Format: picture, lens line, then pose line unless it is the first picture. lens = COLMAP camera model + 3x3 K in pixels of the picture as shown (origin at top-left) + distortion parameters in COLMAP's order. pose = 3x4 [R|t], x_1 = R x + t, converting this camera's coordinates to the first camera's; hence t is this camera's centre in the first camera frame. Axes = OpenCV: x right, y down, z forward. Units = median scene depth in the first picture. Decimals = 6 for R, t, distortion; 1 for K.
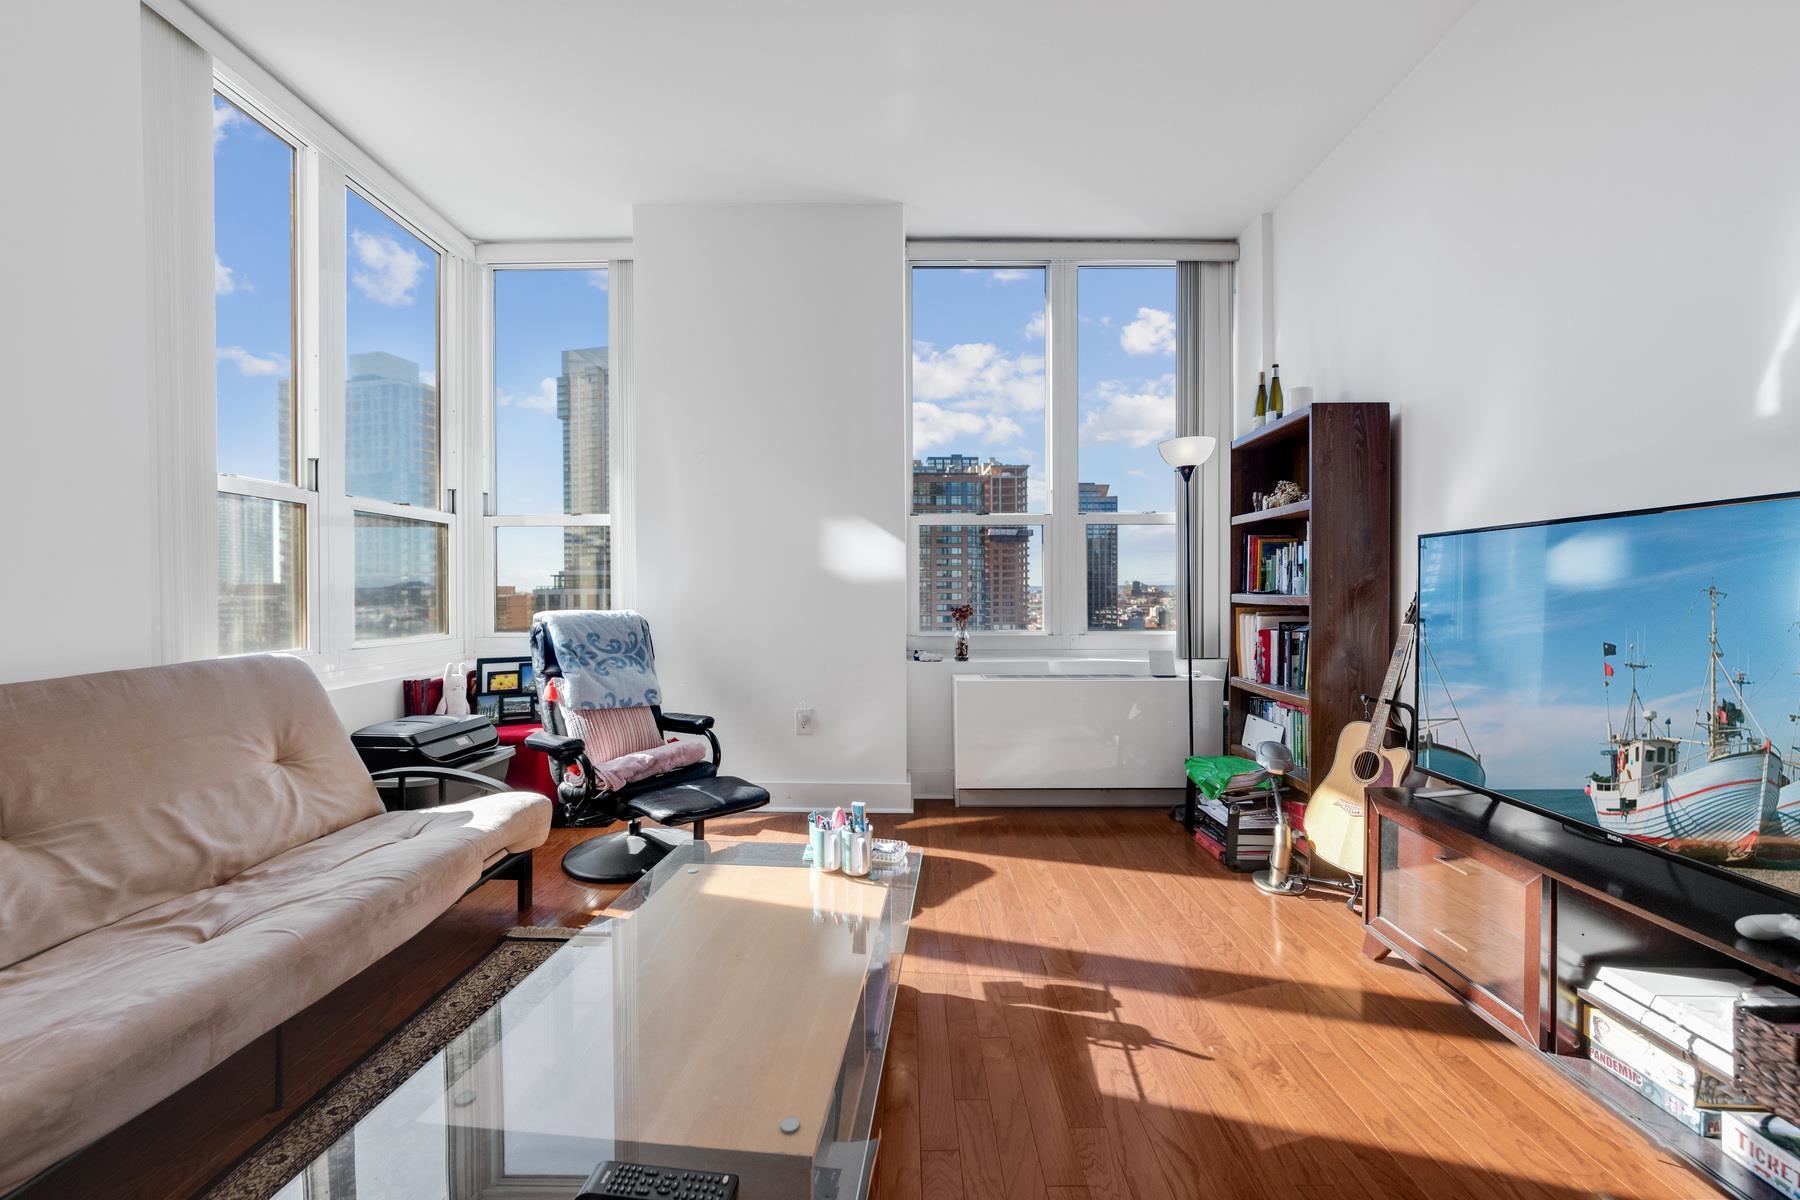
lens RADIAL K [[705.9, 0, 900.2], [0, 705.9, 591.4], [0, 0, 1]] dist [-0.003871, 0.000017]
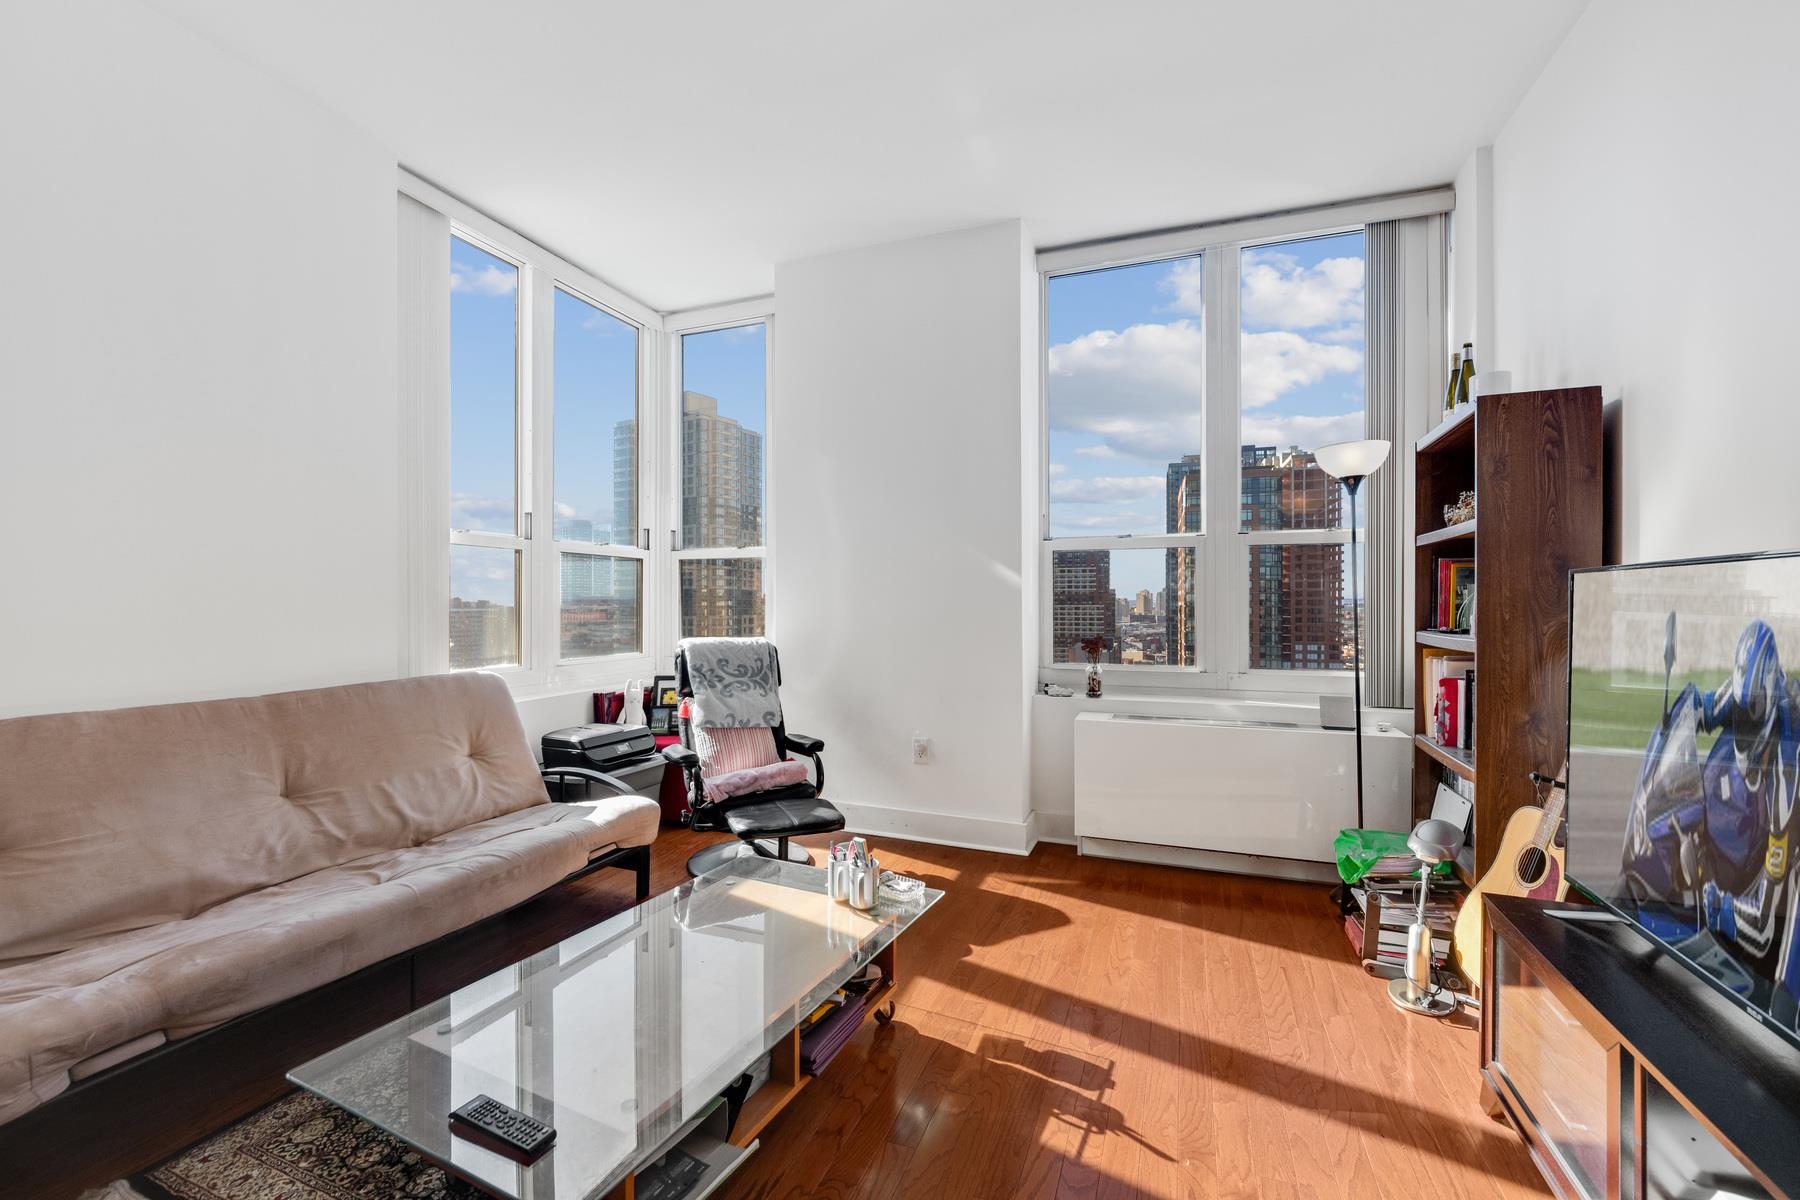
lens RADIAL K [[743.6, 0, 900.0], [0, 743.6, 600.0], [0, 0, 1]] dist [-0.000913, -0.000392]
pose [[0.936173, 0.001442, -0.351536, 0.242922], [-0.003136, 0.999986, -0.004251, -0.030080], [0.351525, 0.005082, 0.936165, -0.003815]]
